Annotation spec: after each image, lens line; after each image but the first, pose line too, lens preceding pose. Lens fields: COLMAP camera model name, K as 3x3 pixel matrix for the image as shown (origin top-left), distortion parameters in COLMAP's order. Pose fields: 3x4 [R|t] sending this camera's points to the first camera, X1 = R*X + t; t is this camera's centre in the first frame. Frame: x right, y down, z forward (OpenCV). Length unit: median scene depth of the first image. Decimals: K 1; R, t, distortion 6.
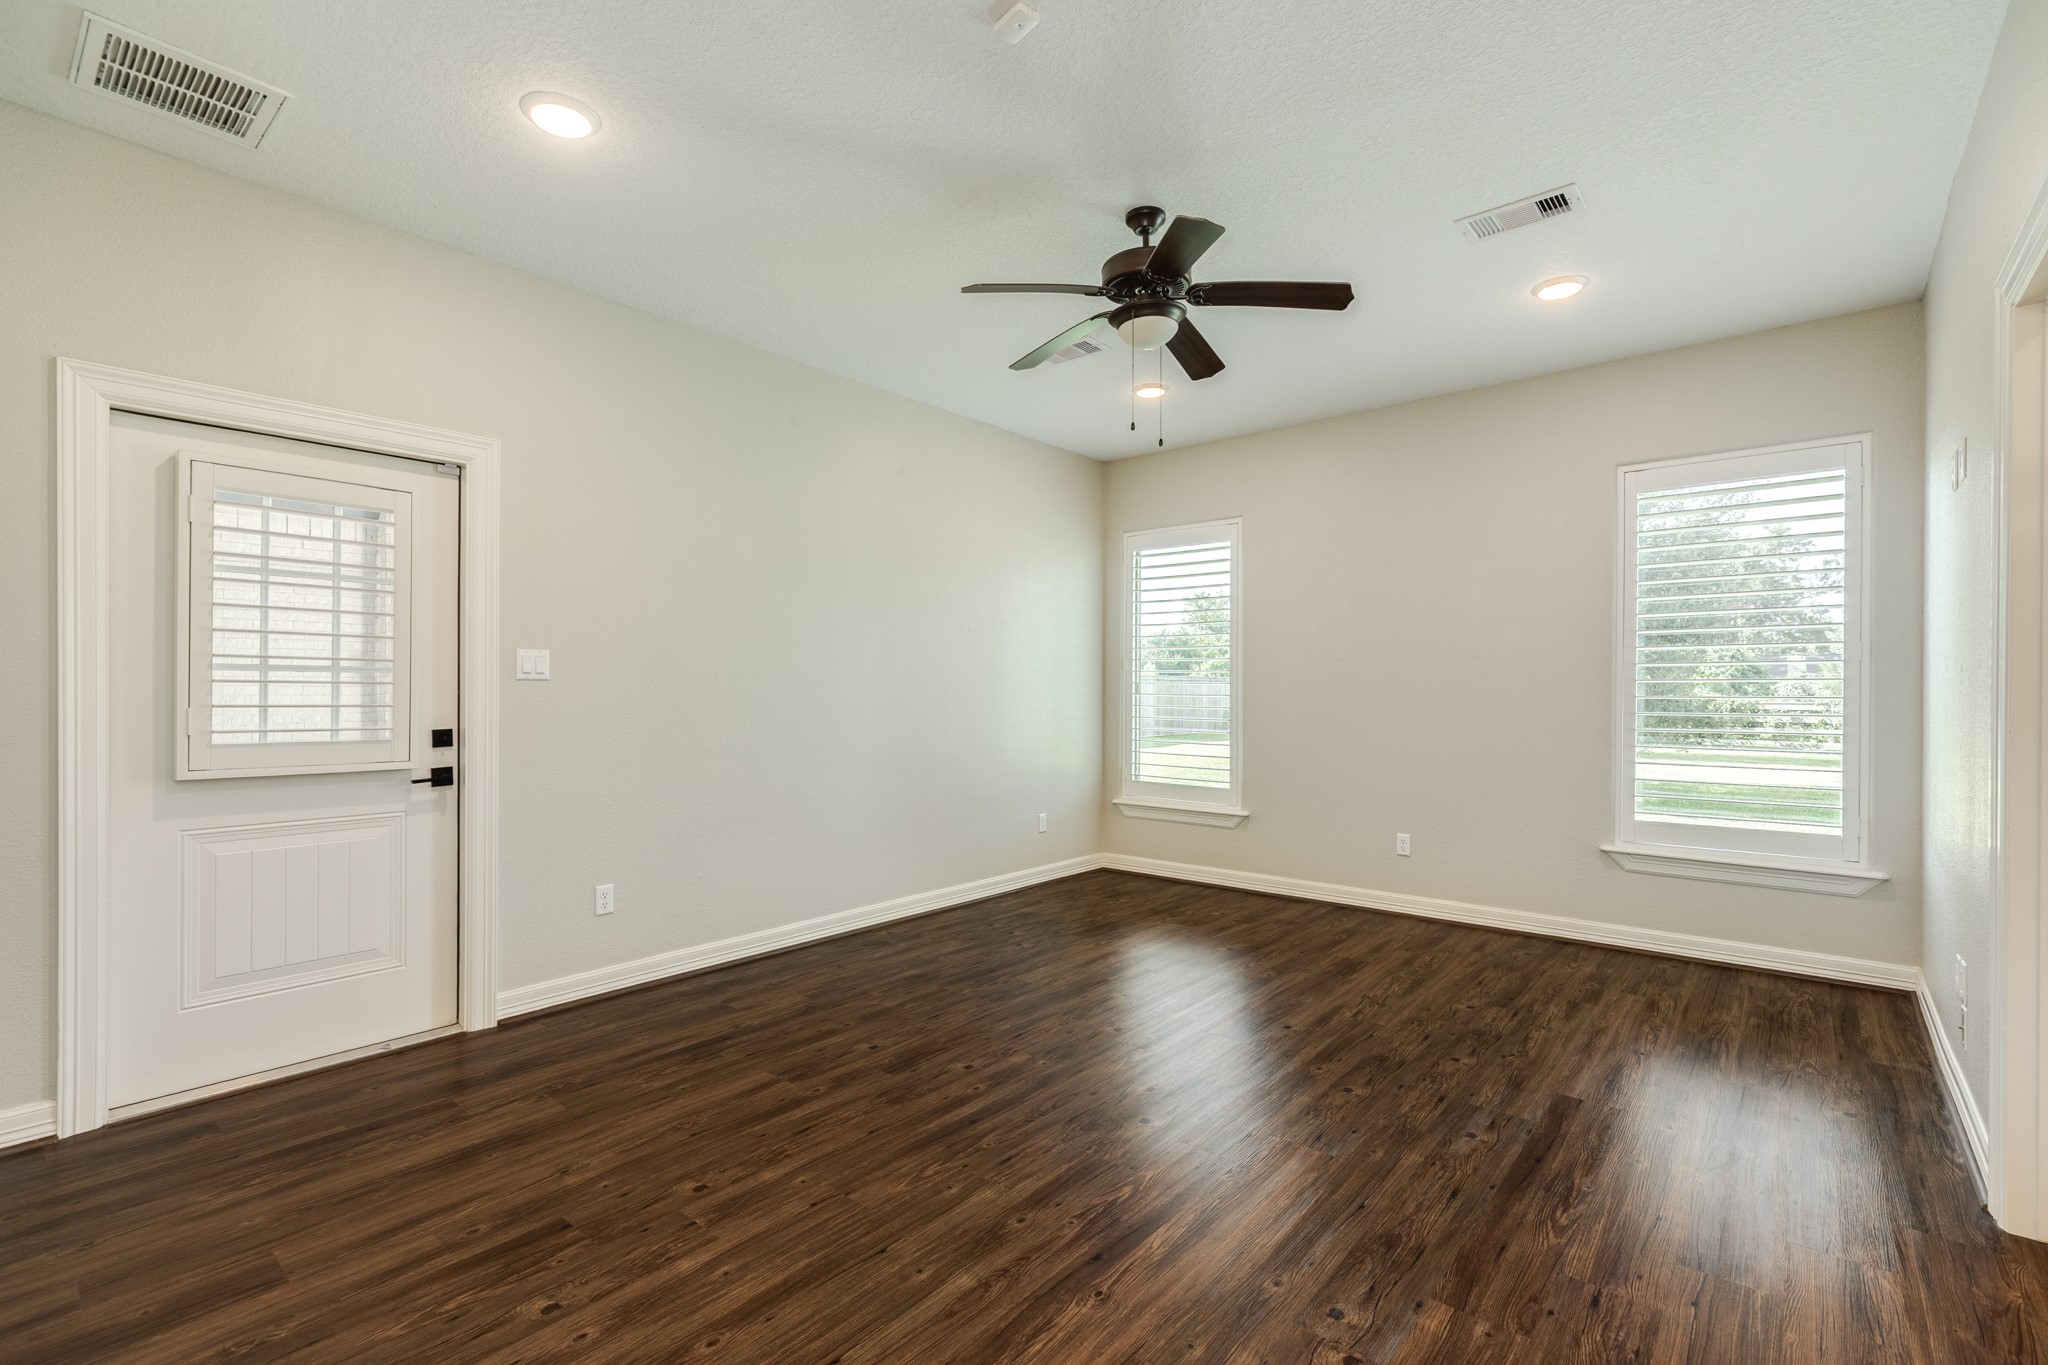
lens RADIAL K [[913.5, 0, 1024.7], [0, 913.5, 691.1], [0, 0, 1]] dist [0.003429, 0.000025]
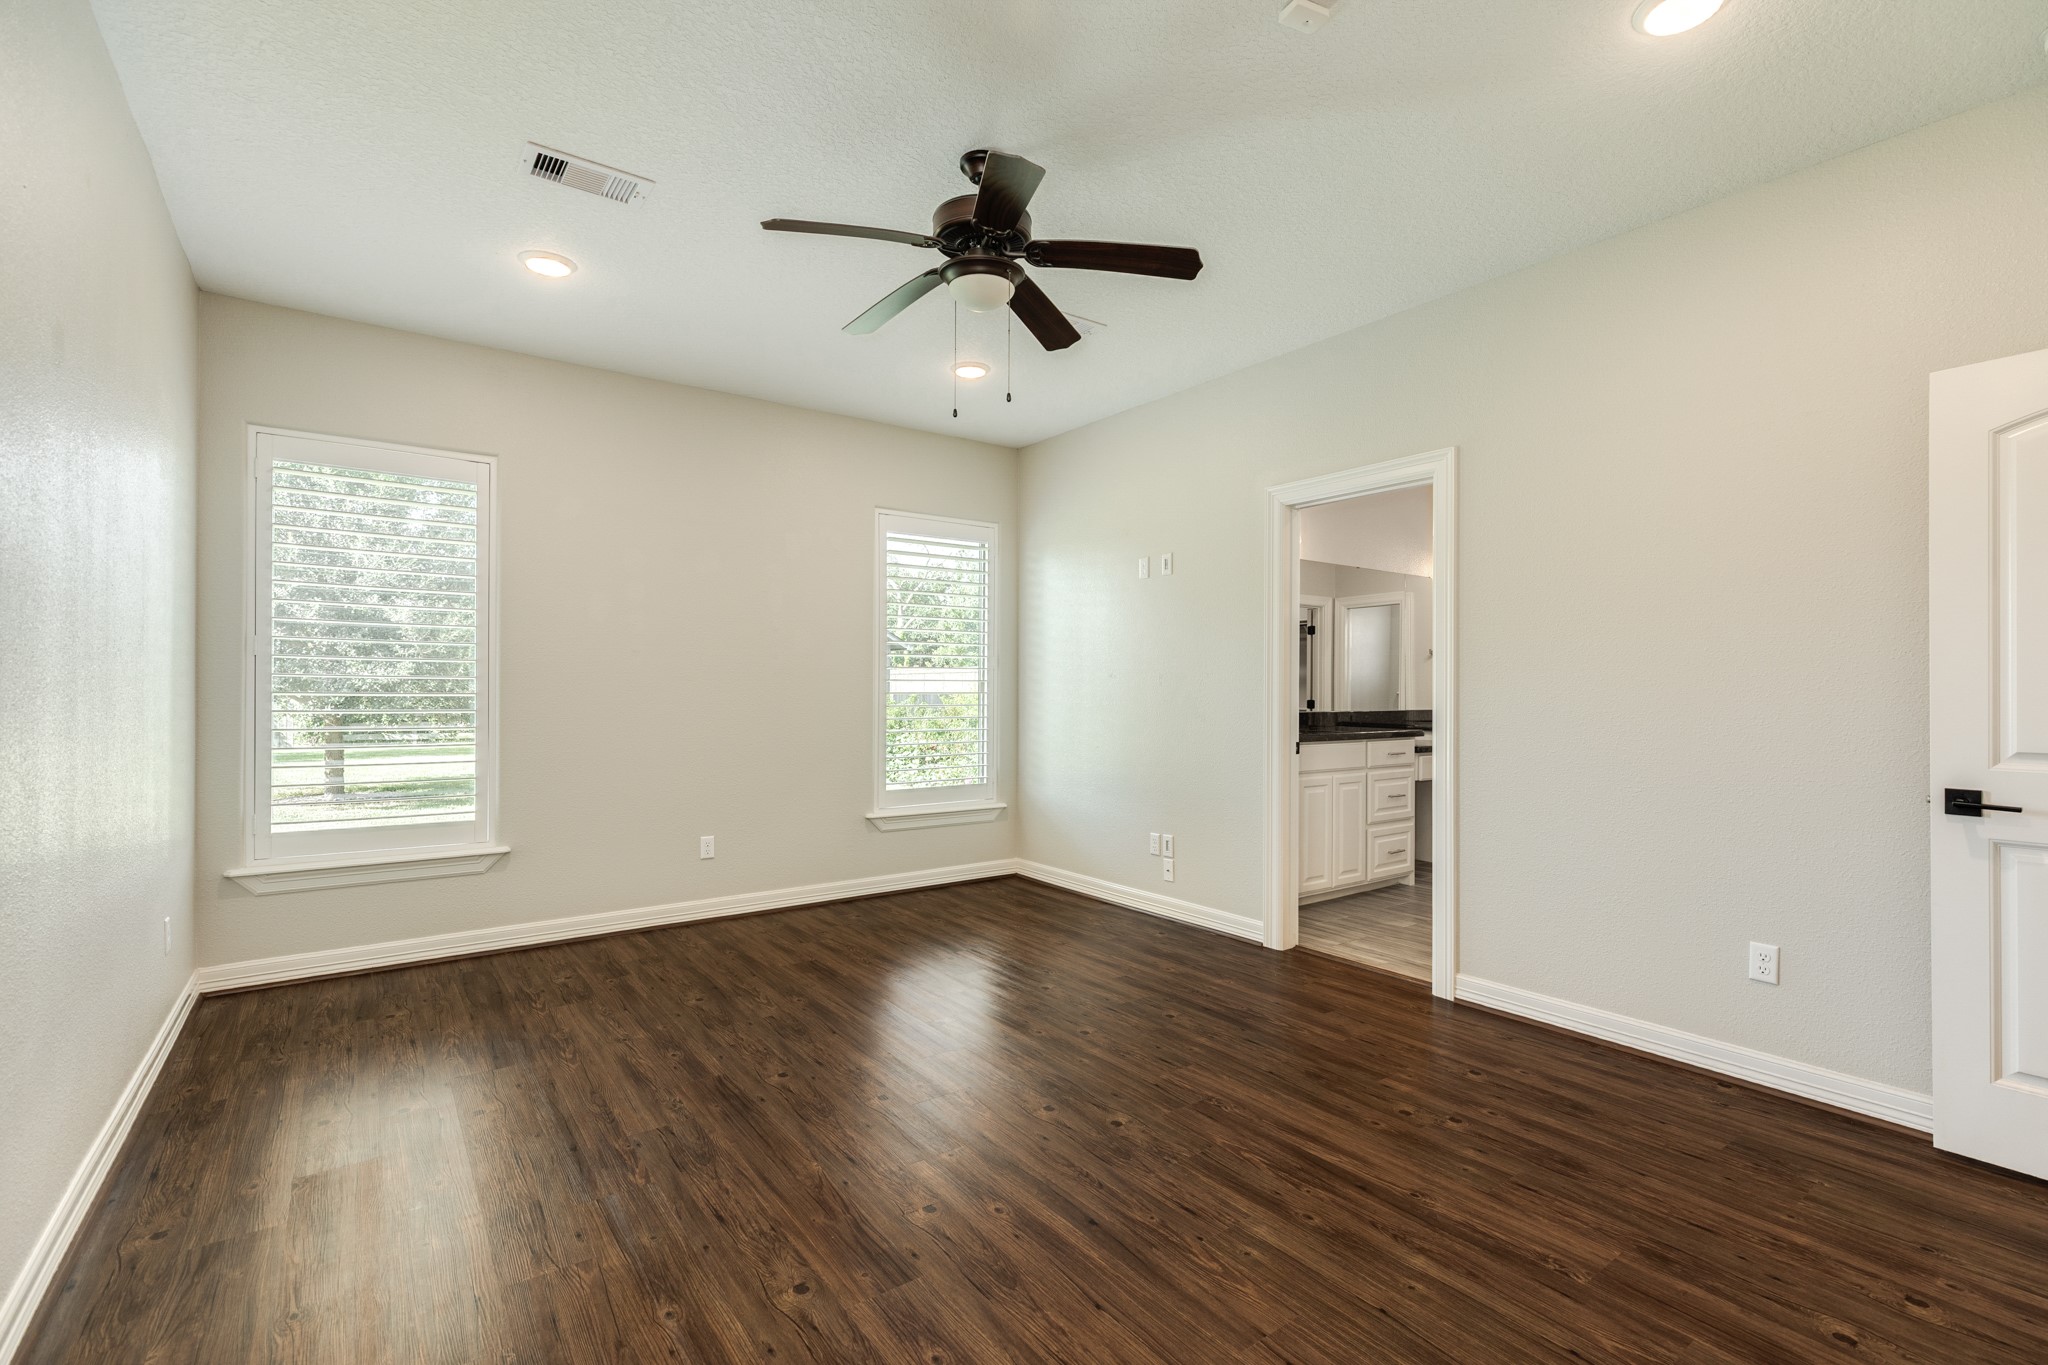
lens RADIAL K [[913.5, 0, 1024.4], [0, 913.5, 676.1], [0, 0, 1]] dist [0.003429, 0.000025]
pose [[0.233024, 0.014588, 0.972362, -0.547176], [0.000048, 0.999887, -0.015013, 0.002795], [-0.972471, 0.003545, 0.232997, 0.554456]]
